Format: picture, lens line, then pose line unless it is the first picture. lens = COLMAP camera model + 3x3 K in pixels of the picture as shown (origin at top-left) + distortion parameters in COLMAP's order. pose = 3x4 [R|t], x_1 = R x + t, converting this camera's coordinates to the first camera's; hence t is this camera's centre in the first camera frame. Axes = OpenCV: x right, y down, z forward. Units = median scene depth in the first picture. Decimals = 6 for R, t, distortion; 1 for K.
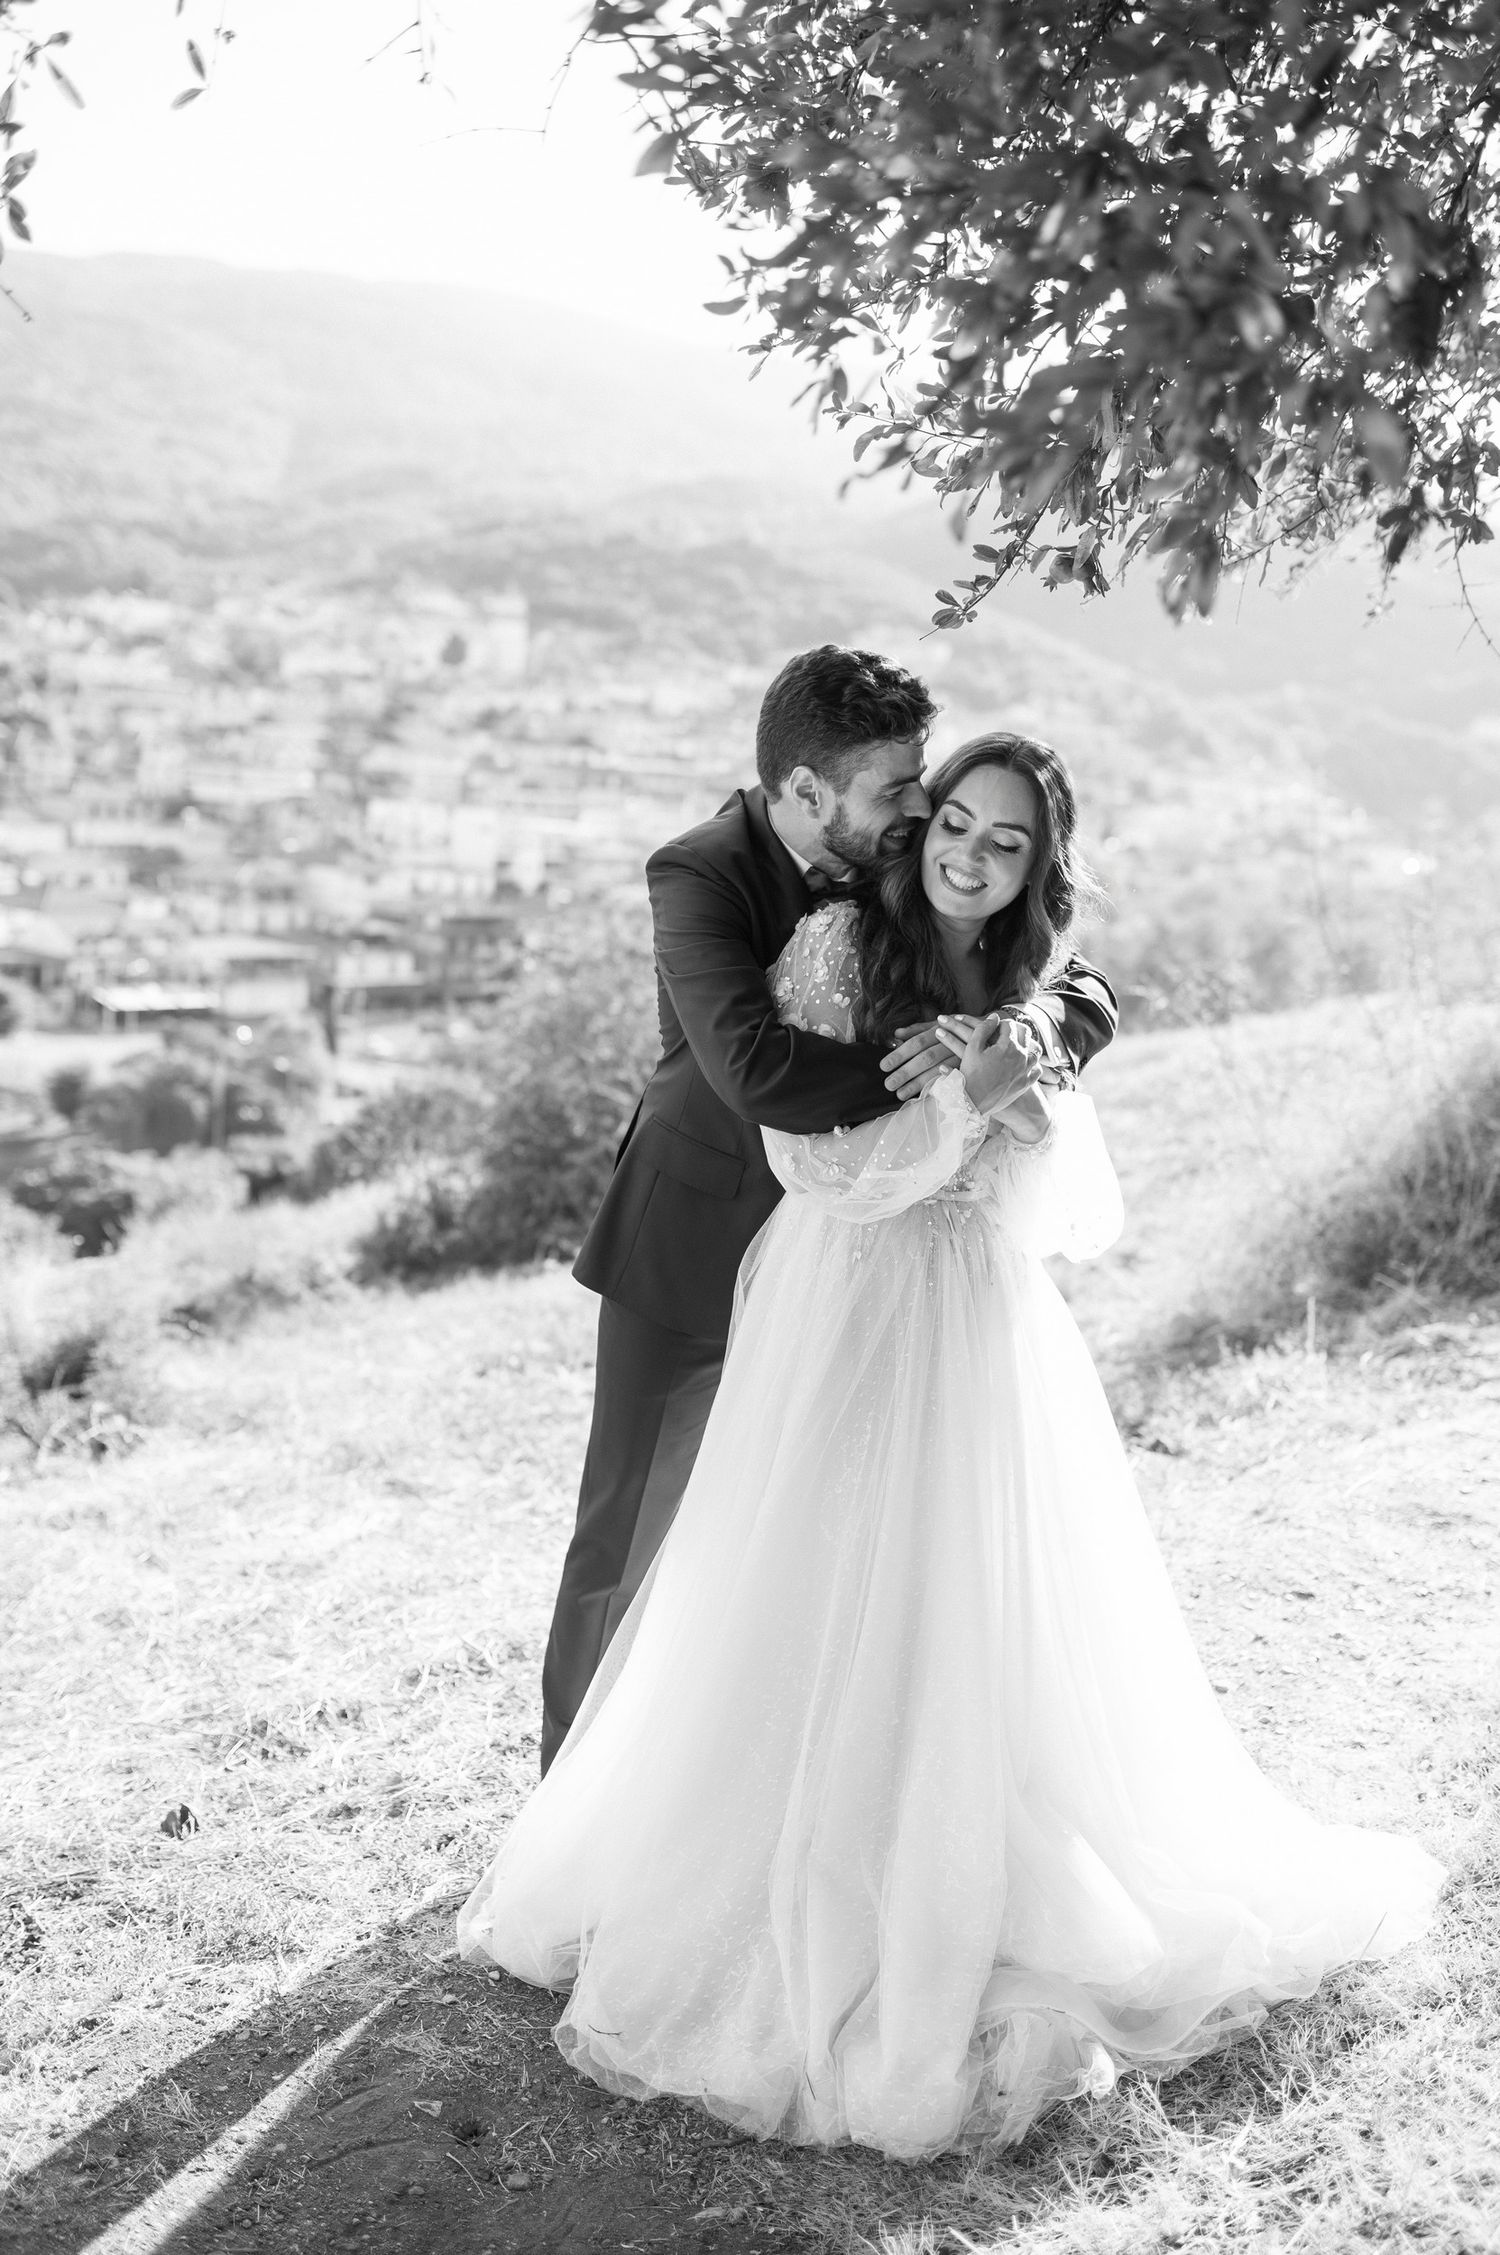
lens RADIAL K [[2190.4, 0, 812.6], [0, 2190.4, 1021.7], [0, 0, 1]] dist [-0.049280, 0.039432]
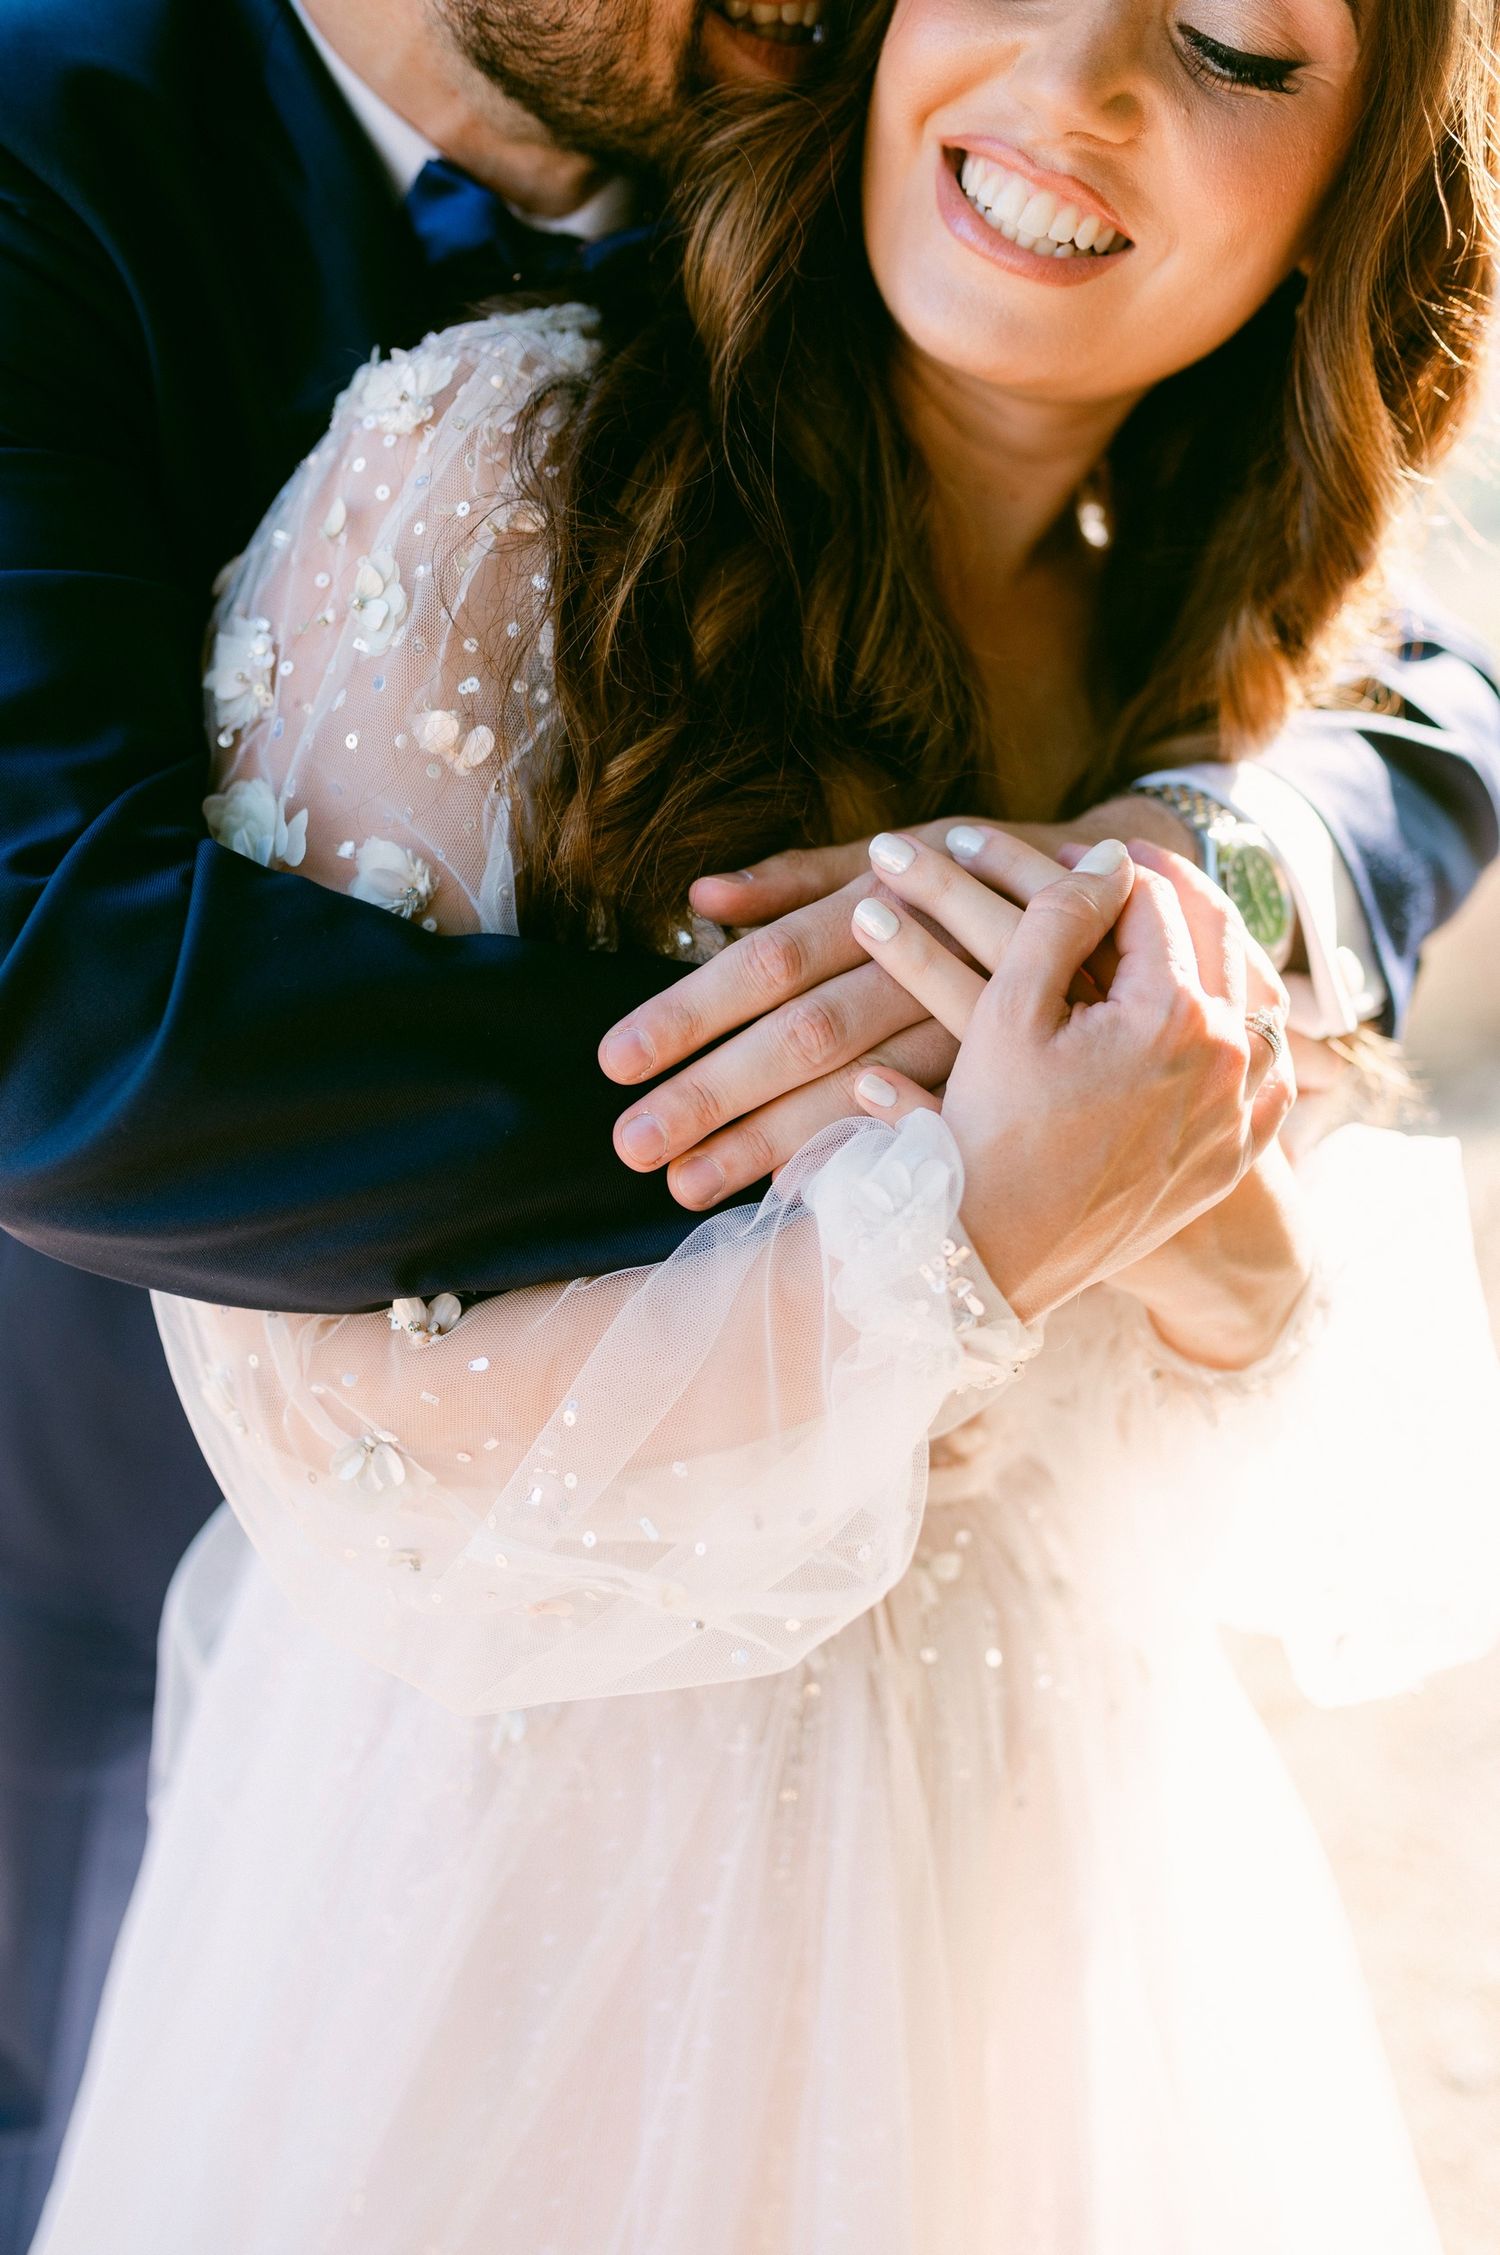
lens RADIAL K [[1861.8, 0, 750.0], [0, 1861.8, 1127.5], [0, 0, 1]] dist [0.007981, 0.003239]
pose [[0.996816, 0.059543, -0.053040, 0.054627], [-0.041586, 0.955719, 0.291327, -0.028656], [0.068038, -0.288194, 0.955152, 0.777045]]
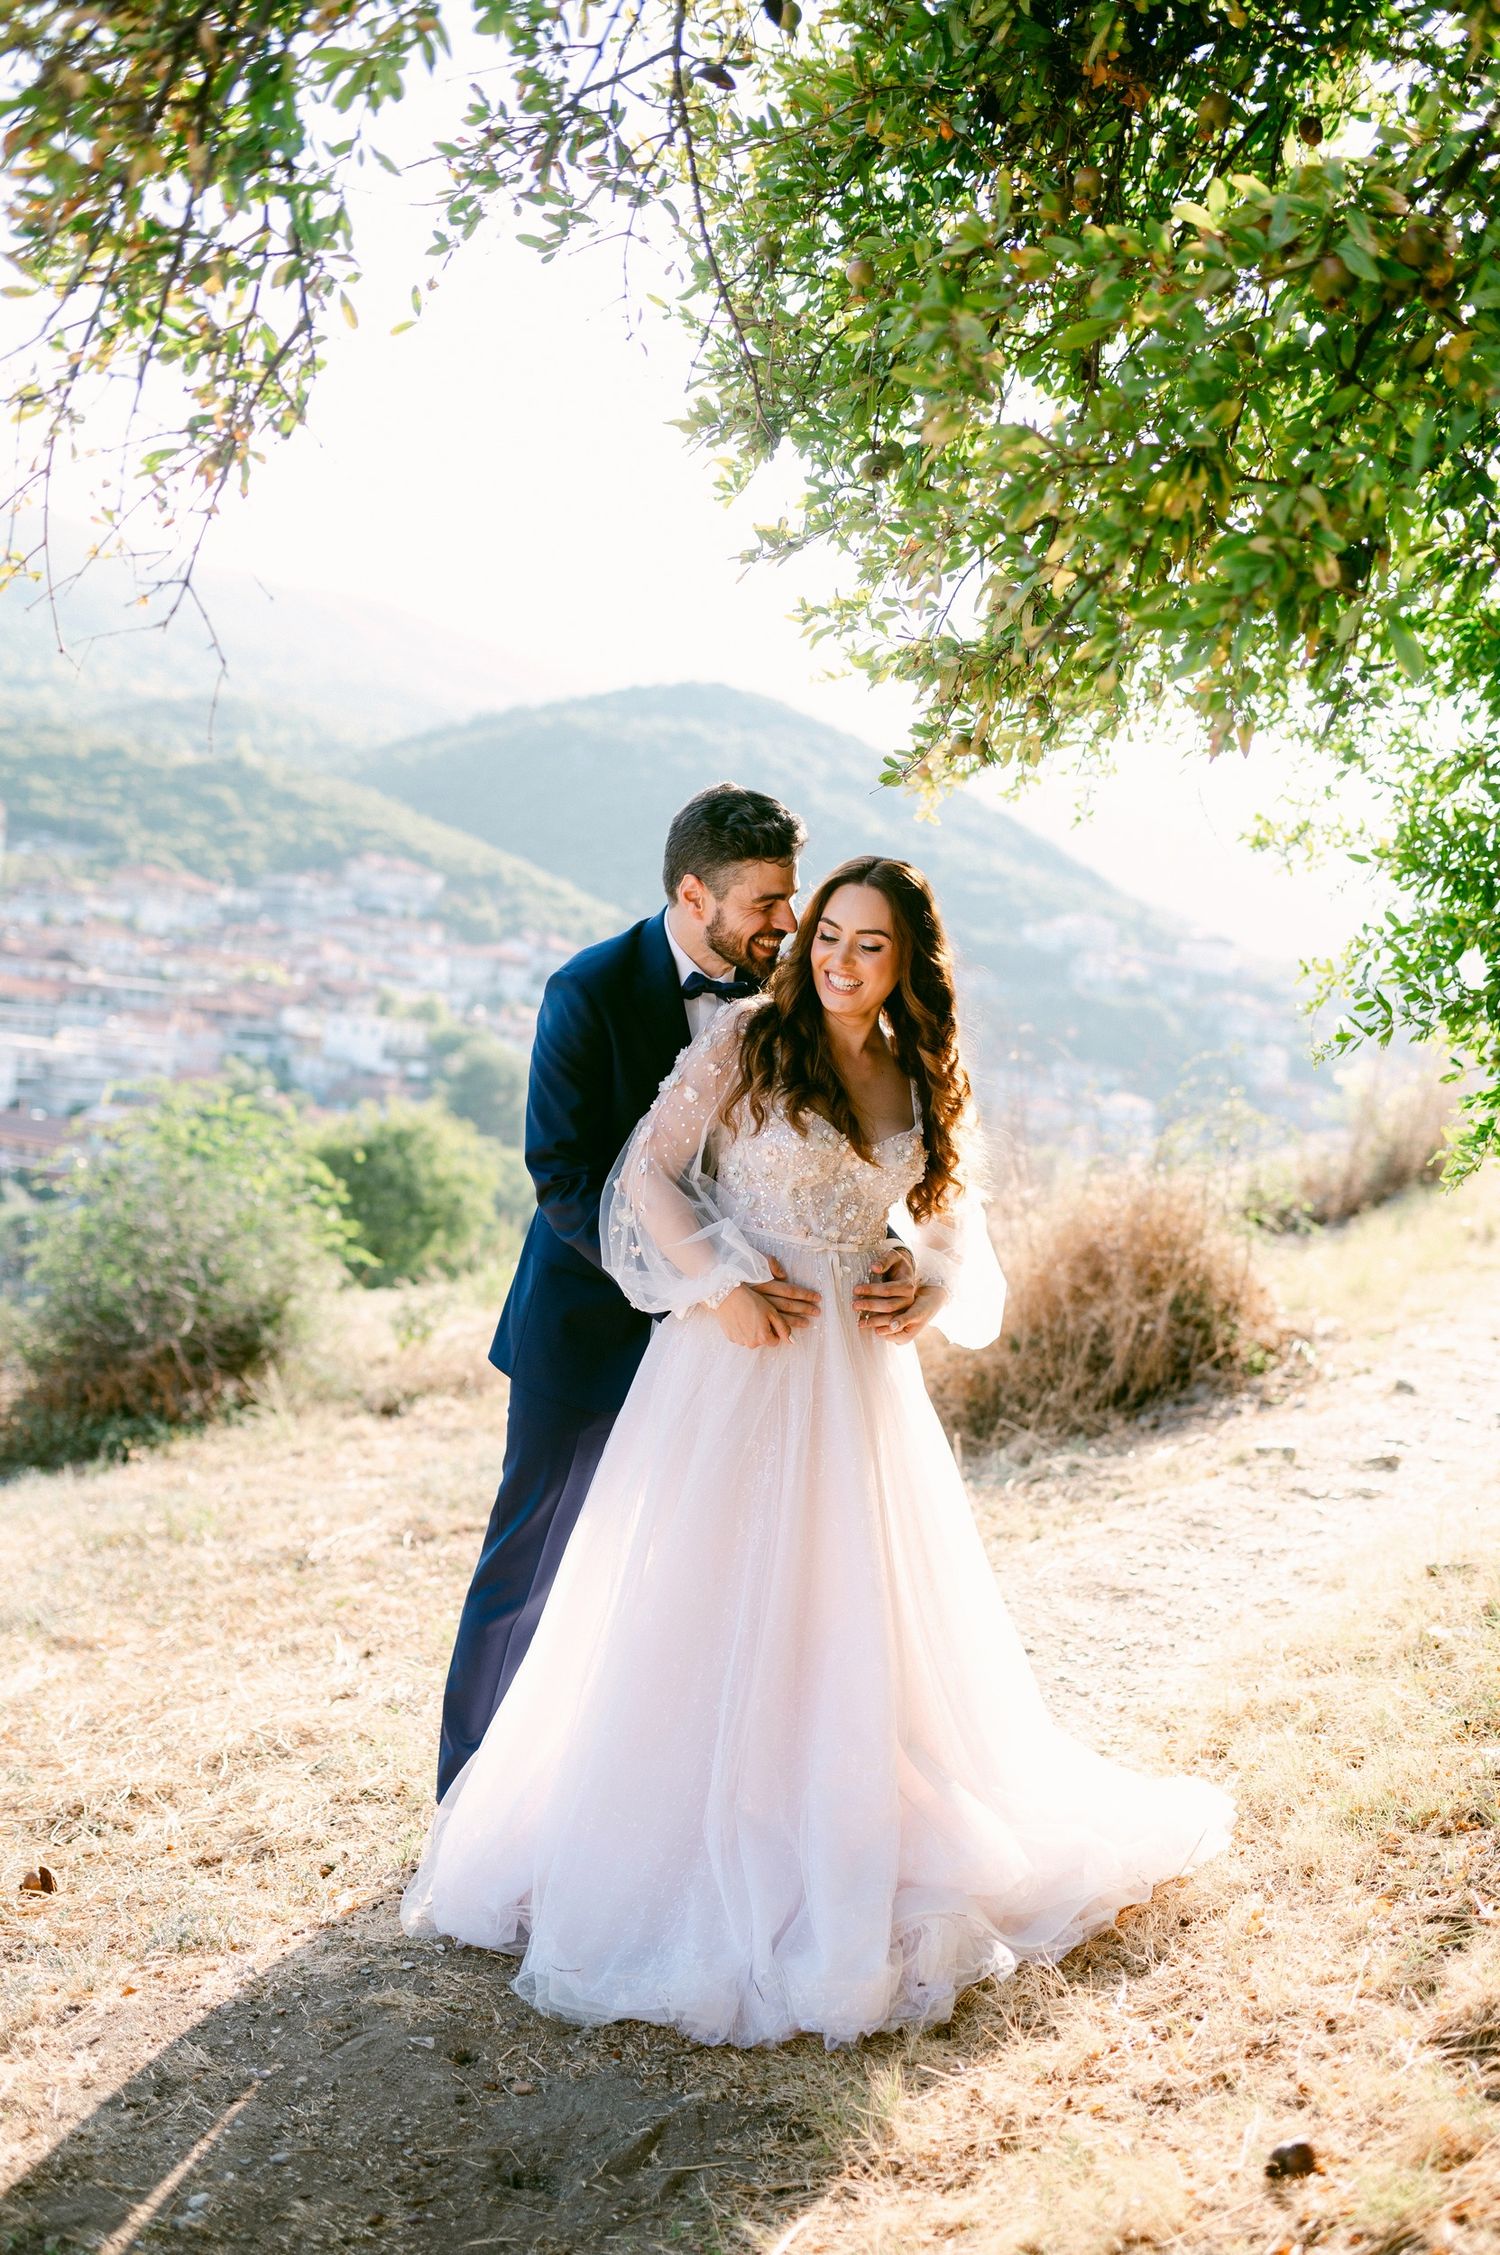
lens RADIAL K [[2190.4, 0, 812.6], [0, 2190.4, 1021.7], [0, 0, 1]] dist [-0.049280, 0.039432]
pose [[0.971753, 0.033775, 0.233570, -0.228182], [-0.008486, 0.994067, -0.108440, 0.080296], [-0.235847, 0.103395, 0.966274, -0.172695]]
